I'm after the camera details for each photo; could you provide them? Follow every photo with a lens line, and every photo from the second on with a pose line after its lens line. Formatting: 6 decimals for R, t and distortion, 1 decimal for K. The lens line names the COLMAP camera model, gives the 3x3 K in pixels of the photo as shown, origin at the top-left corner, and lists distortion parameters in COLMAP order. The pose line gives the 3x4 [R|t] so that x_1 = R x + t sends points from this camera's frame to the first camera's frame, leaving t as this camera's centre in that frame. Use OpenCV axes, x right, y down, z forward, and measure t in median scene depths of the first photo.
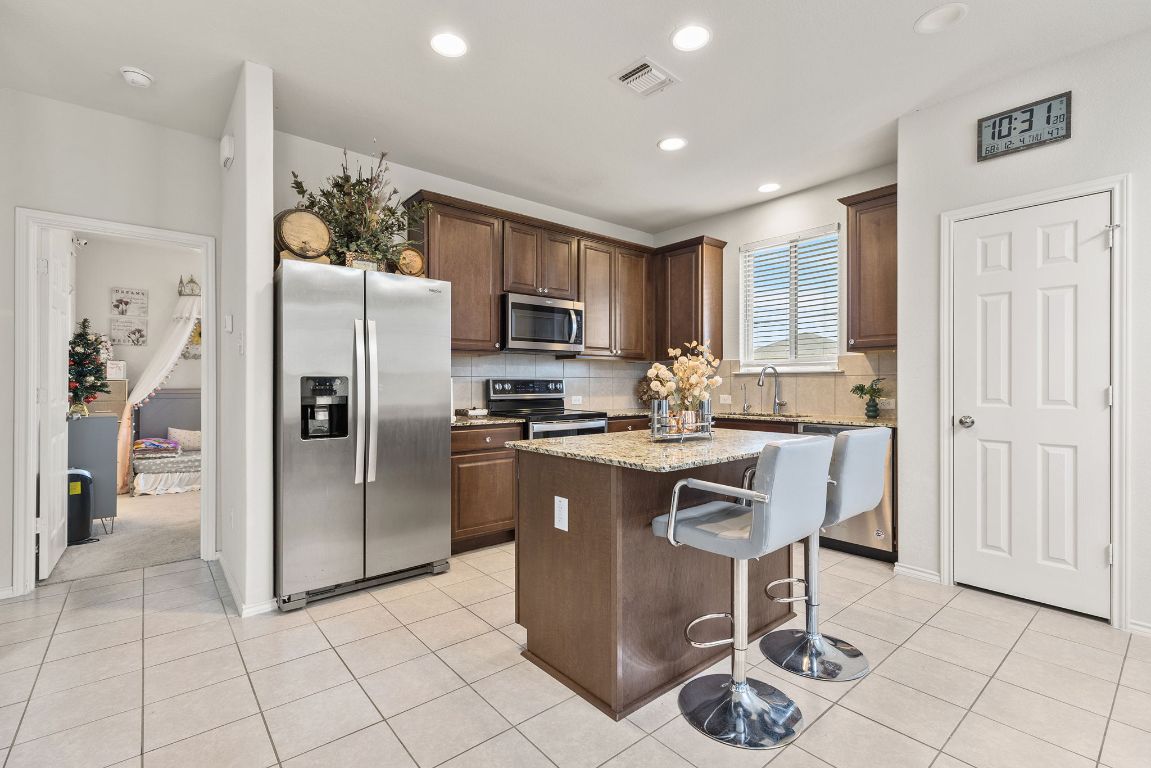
lens RADIAL K [[512.5, 0, 571.9], [0, 512.5, 382.0], [0, 0, 1]] dist [0.006864, -0.000069]
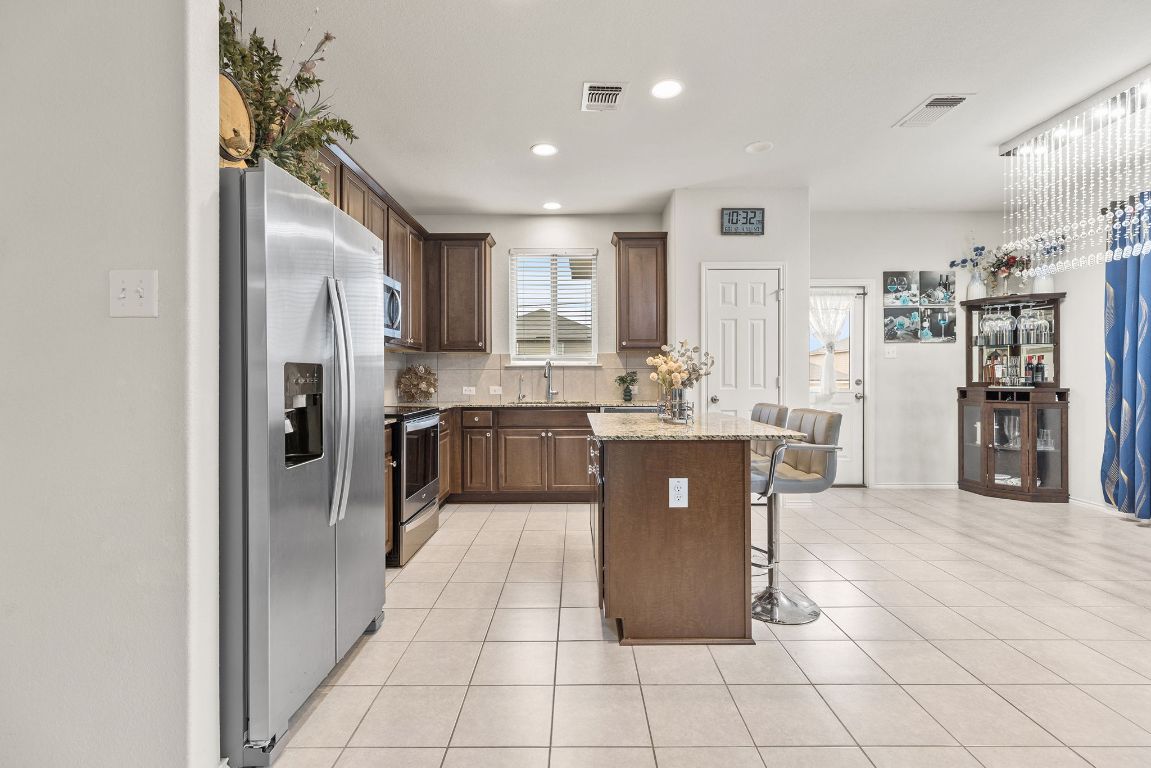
lens RADIAL K [[512.5, 0, 569.6], [0, 512.5, 377.4], [0, 0, 1]] dist [0.006864, -0.000069]
pose [[0.652558, -0.003175, 0.757732, -0.535153], [-0.001194, 0.999986, 0.005218, 0.001909], [-0.757738, -0.004310, 0.652545, 0.244926]]
